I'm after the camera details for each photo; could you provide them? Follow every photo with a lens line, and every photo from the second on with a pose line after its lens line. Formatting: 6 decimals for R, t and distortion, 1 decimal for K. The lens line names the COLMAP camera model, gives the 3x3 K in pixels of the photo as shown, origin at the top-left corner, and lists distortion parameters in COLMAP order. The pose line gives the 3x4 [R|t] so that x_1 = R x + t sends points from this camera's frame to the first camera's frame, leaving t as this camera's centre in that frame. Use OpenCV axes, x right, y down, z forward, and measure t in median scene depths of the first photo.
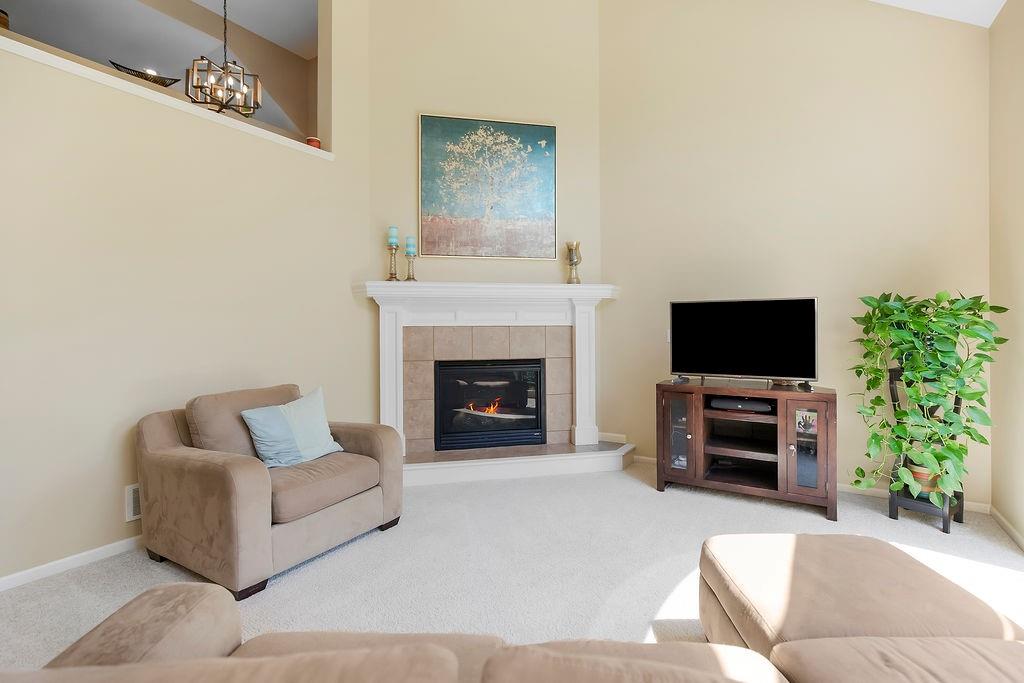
lens RADIAL K [[472.8, 0, 510.7], [0, 472.8, 330.5], [0, 0, 1]] dist [0.000248, 0.000220]
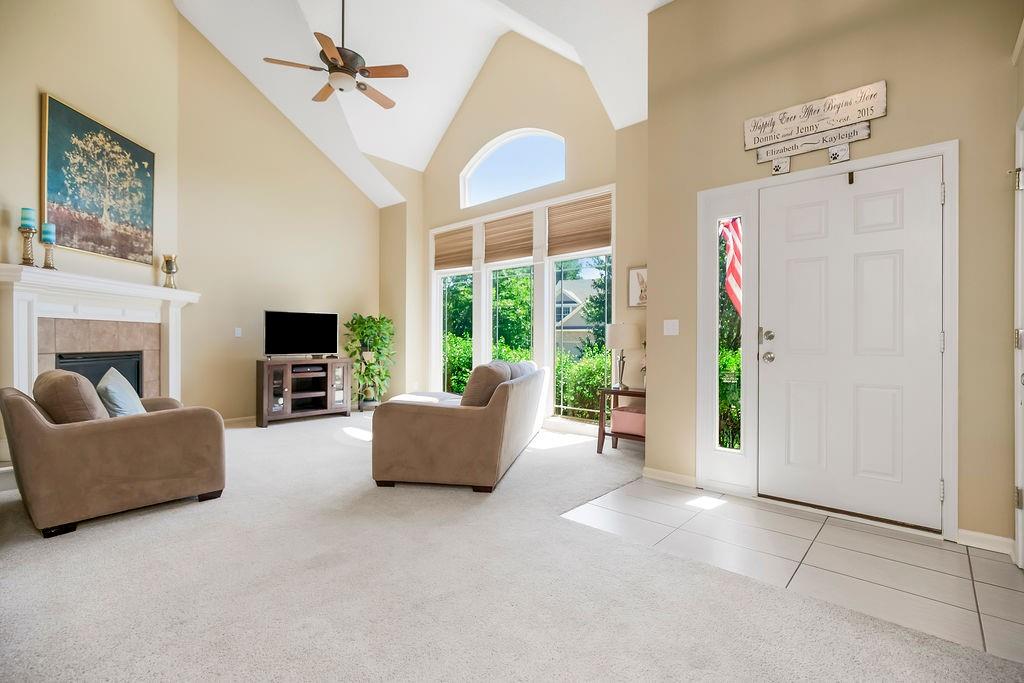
lens RADIAL K [[472.8, 0, 510.7], [0, 472.8, 330.5], [0, 0, 1]] dist [0.000248, 0.000220]
pose [[0.171477, 0.021360, 0.984957, -0.947730], [-0.001385, 0.999769, -0.021441, 0.035863], [-0.985187, 0.002313, 0.171467, -0.081013]]
